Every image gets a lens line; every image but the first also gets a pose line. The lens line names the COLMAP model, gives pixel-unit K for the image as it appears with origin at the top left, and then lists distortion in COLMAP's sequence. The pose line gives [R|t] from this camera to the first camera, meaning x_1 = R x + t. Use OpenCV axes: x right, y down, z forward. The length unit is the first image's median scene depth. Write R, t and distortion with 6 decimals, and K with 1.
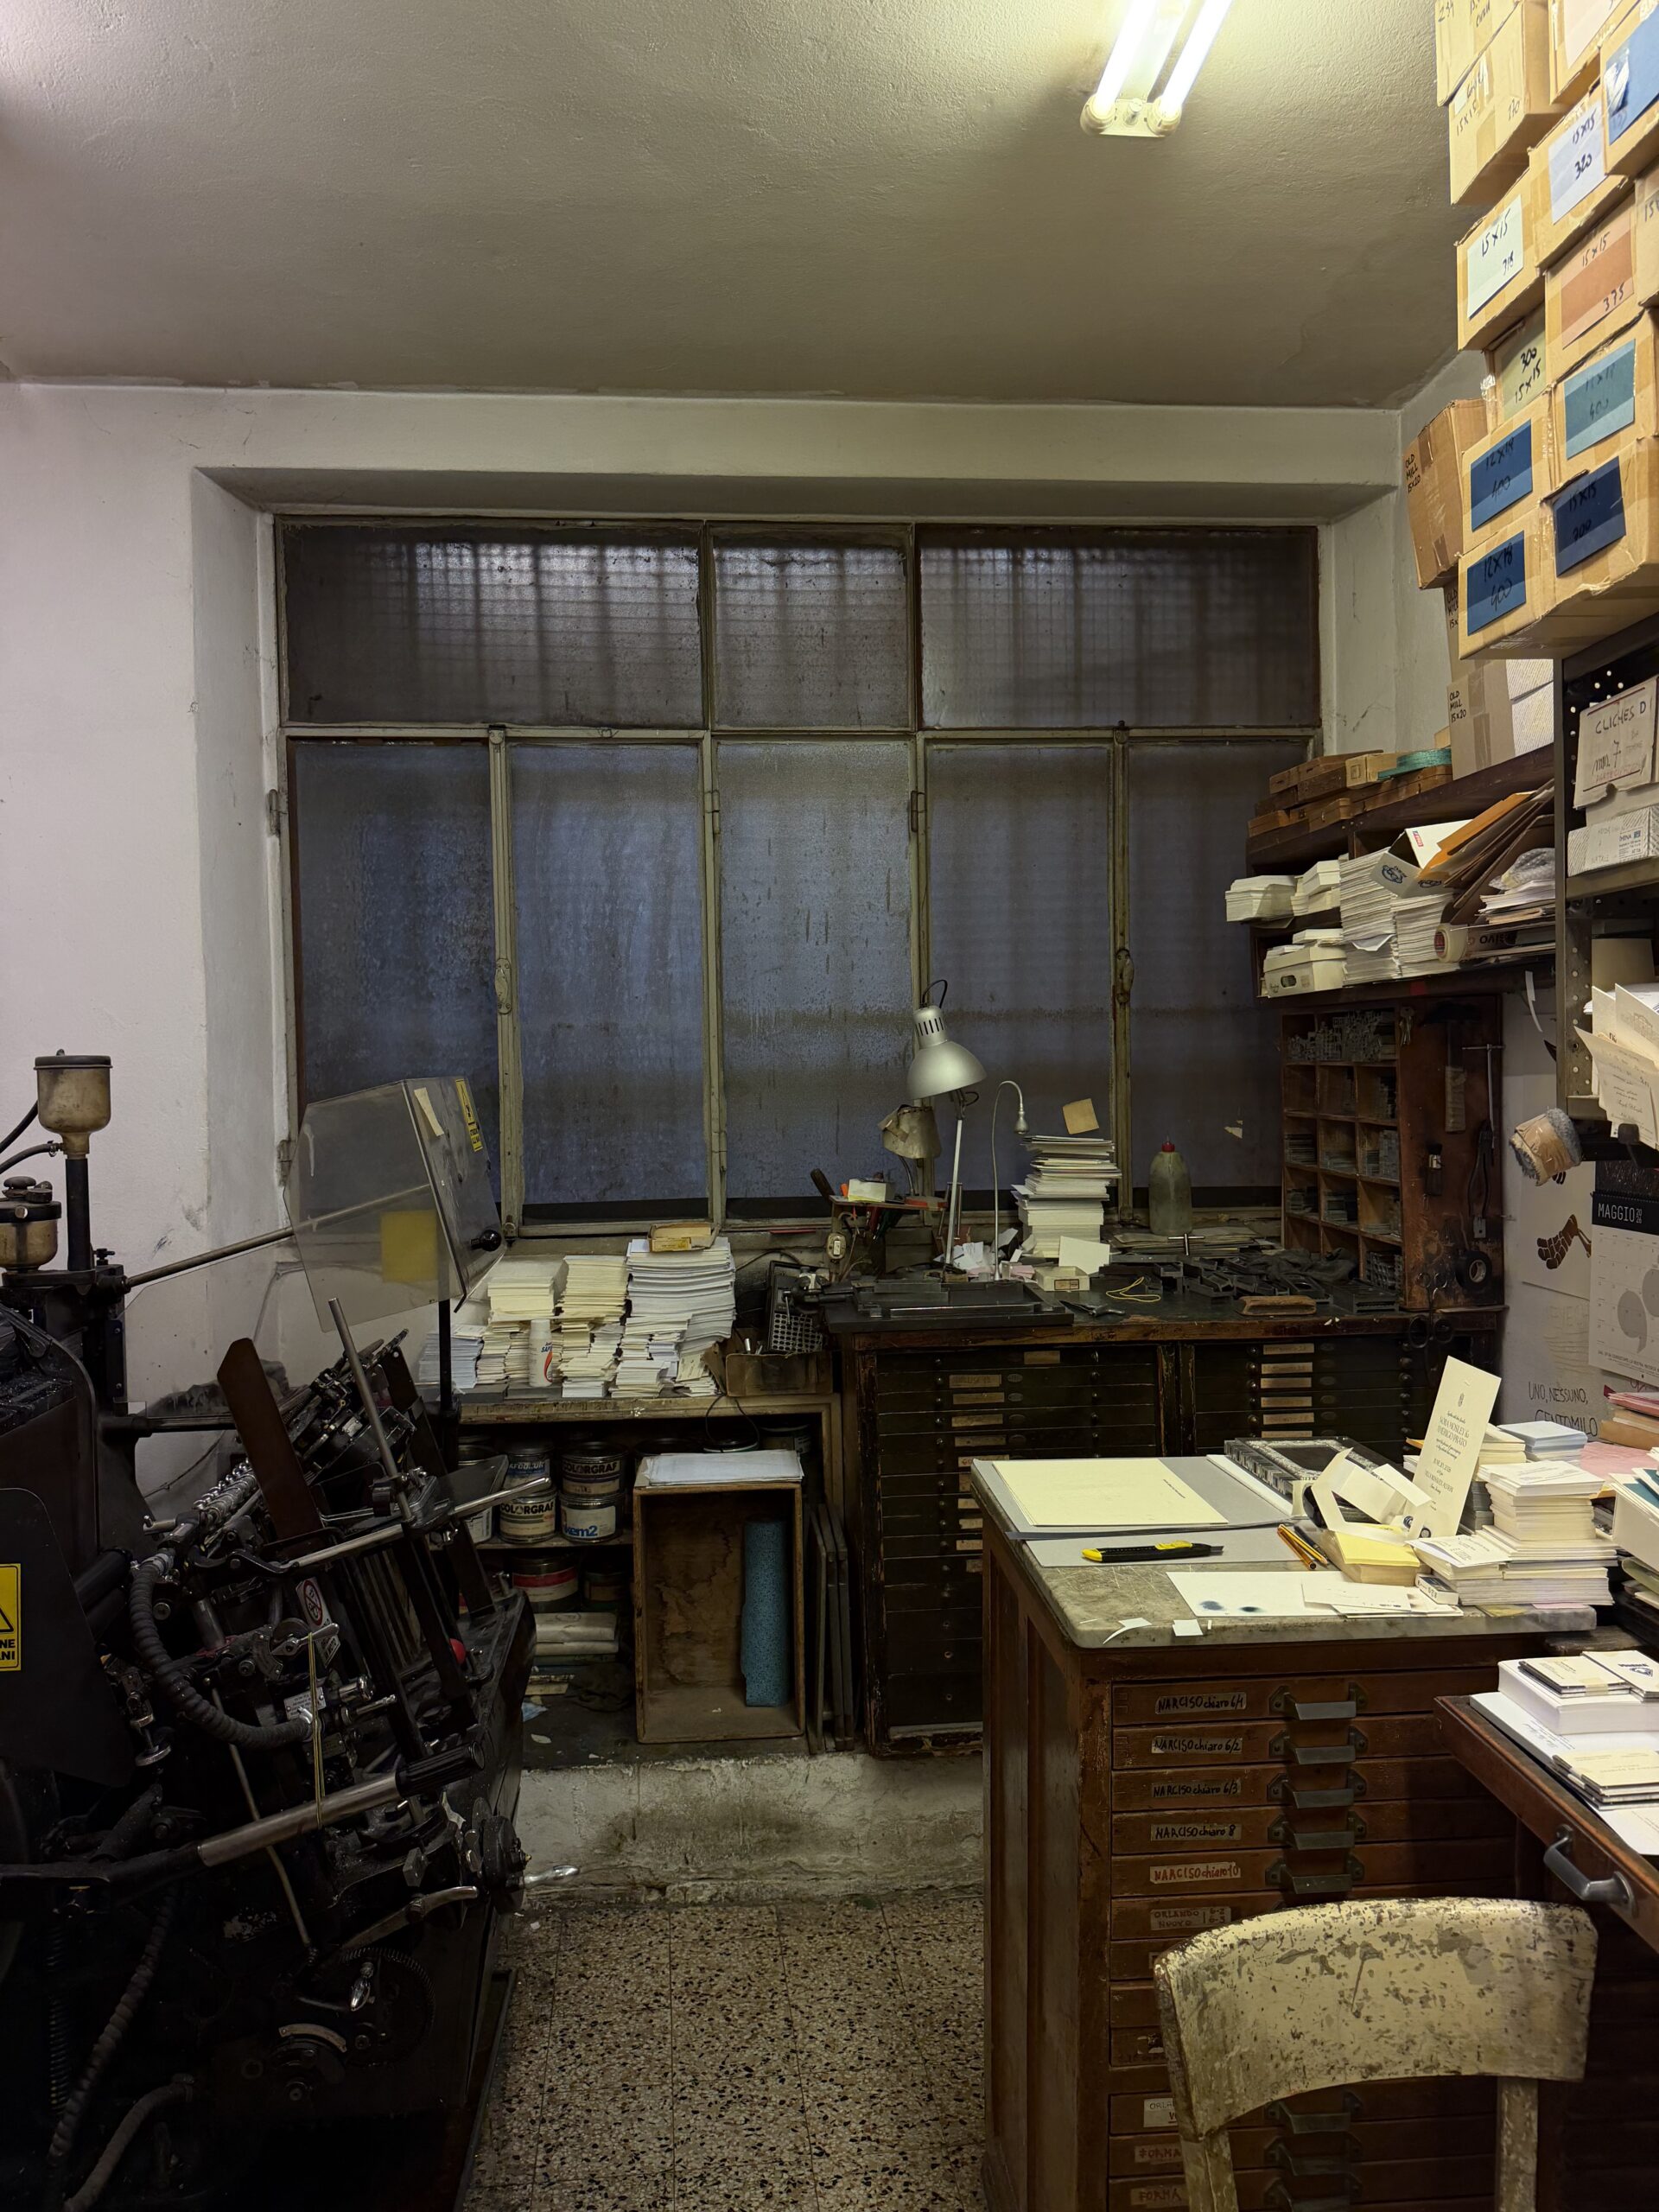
lens RADIAL K [[1555.7, 0, 829.5], [0, 1555.7, 1106.0], [0, 0, 1]] dist [0.193502, -0.435564]
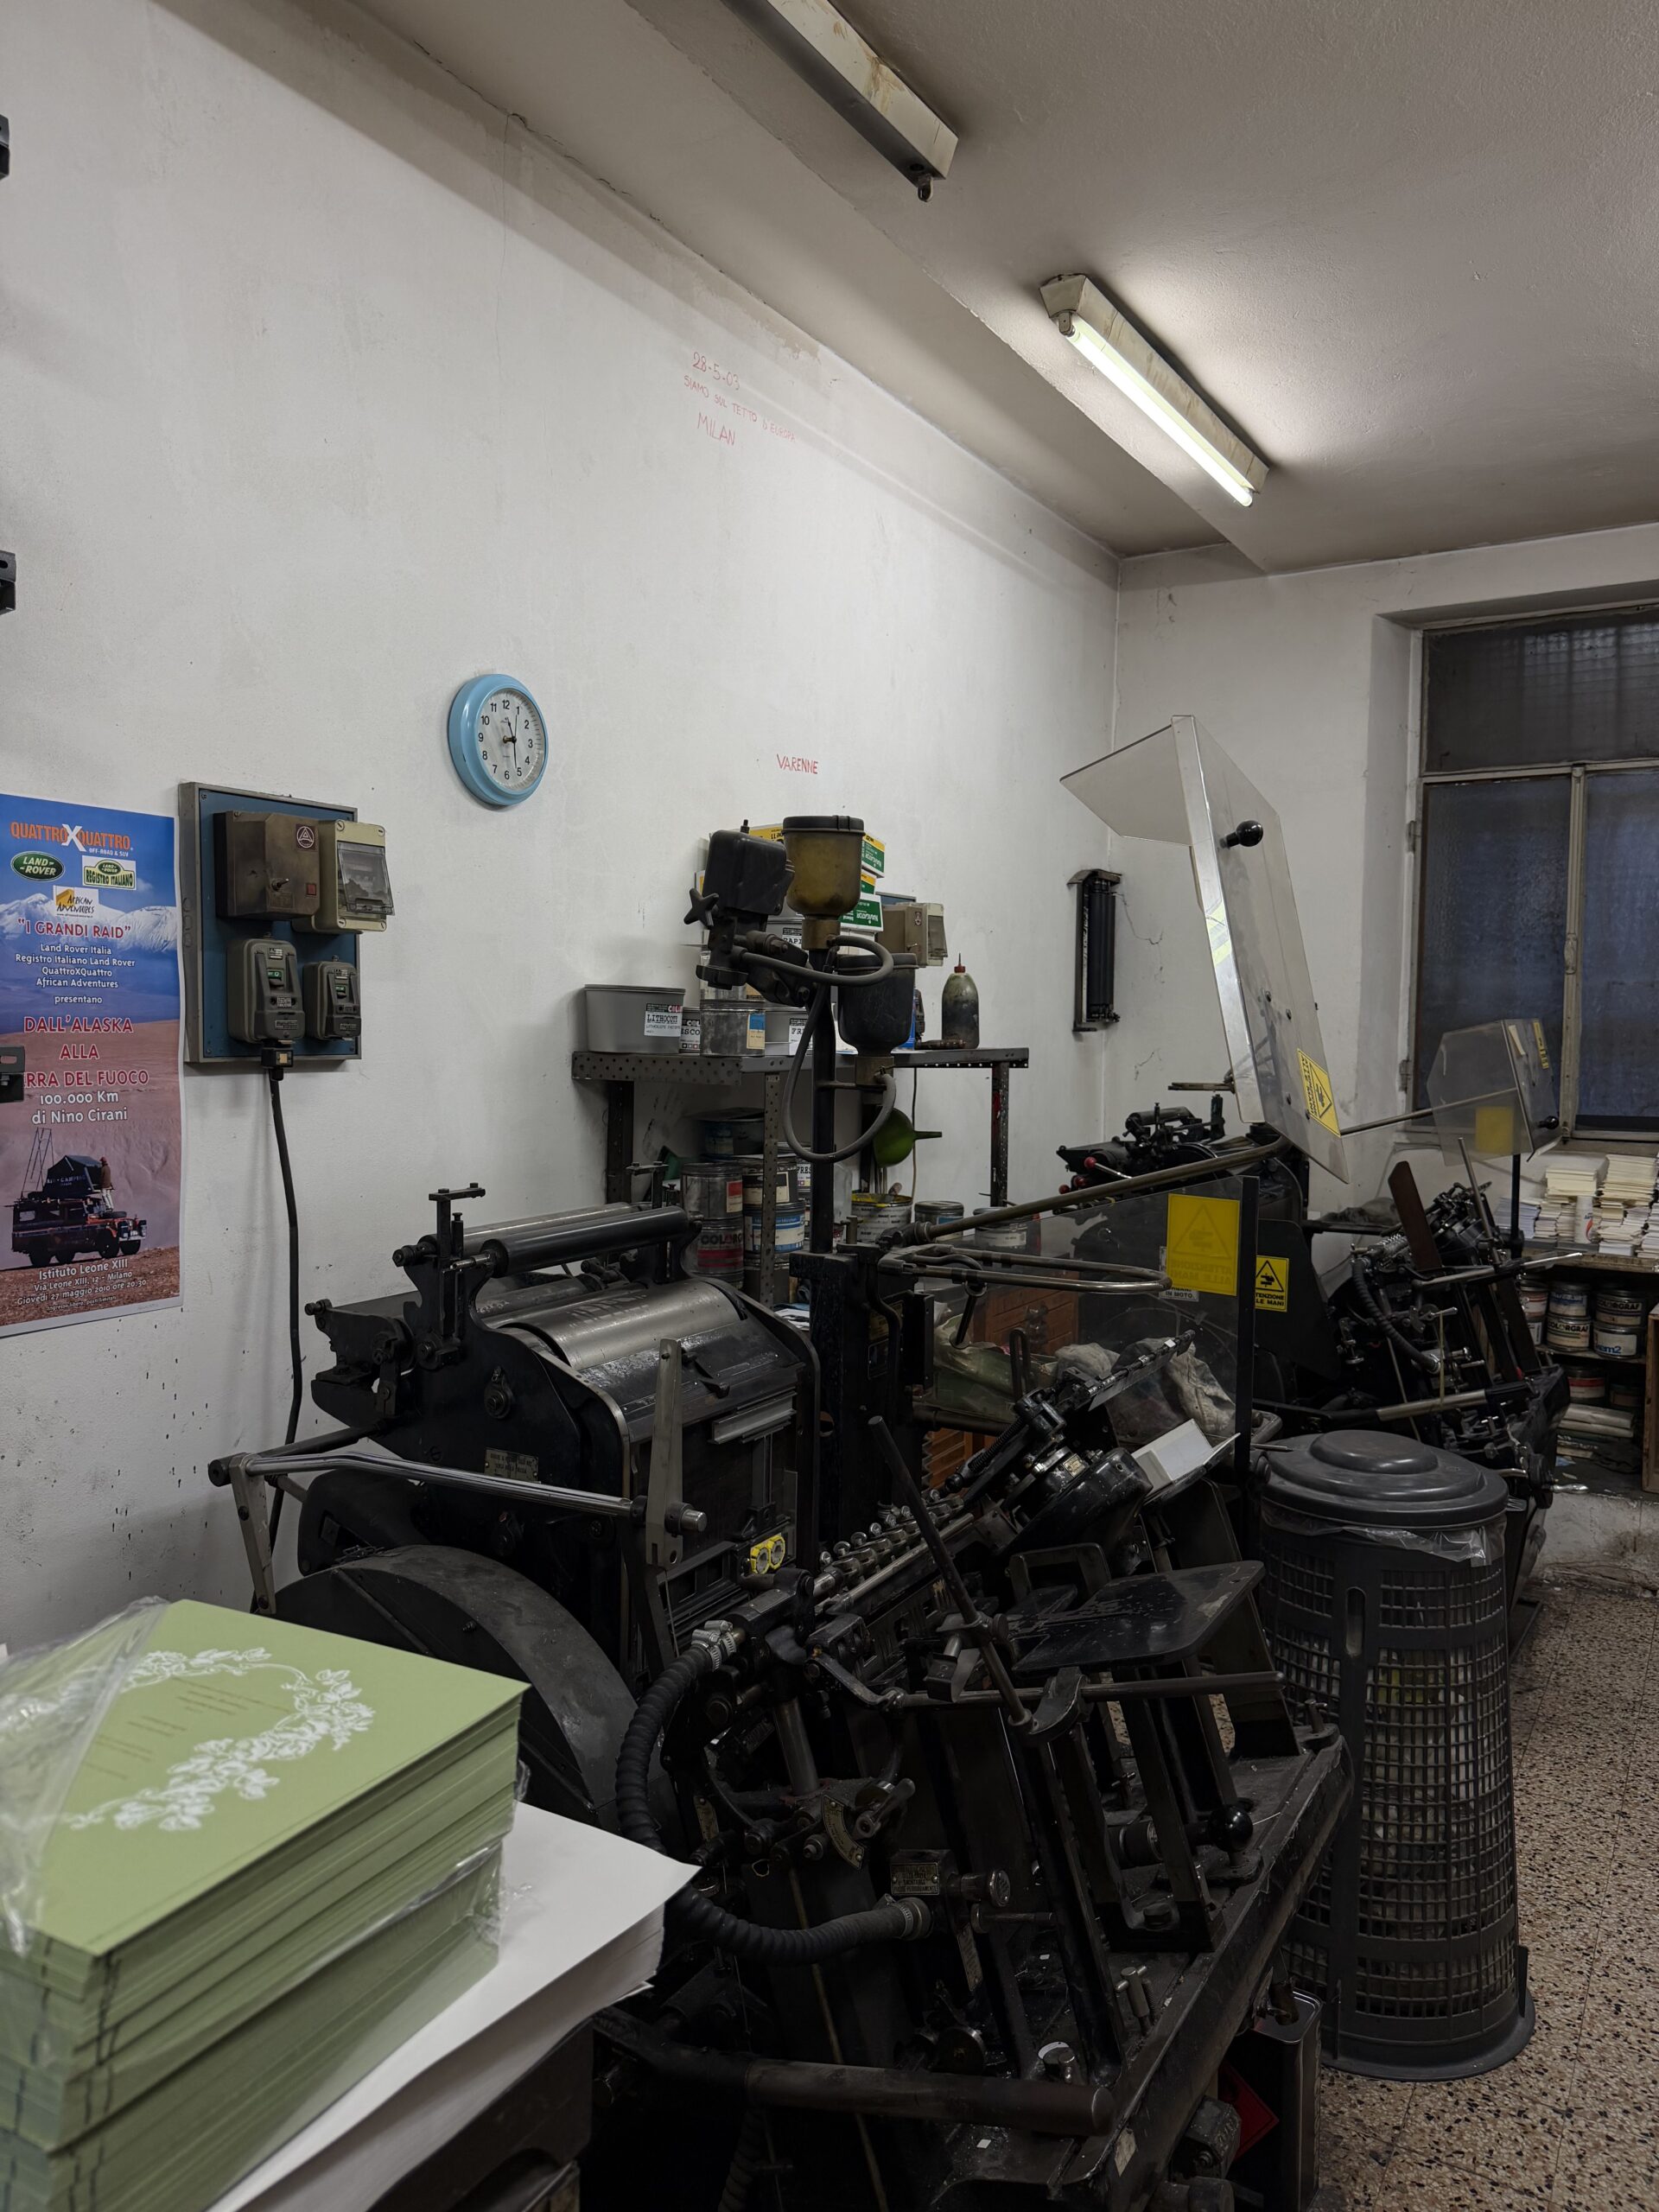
lens RADIAL K [[1567.1, 0, 829.5], [0, 1567.1, 1106.0], [0, 0, 1]] dist [-0.005403, -0.002105]
pose [[0.798916, 0.060179, -0.598425, 0.101475], [-0.037092, 0.998018, 0.050843, 0.010641], [0.600298, -0.018422, 0.799564, -0.487093]]
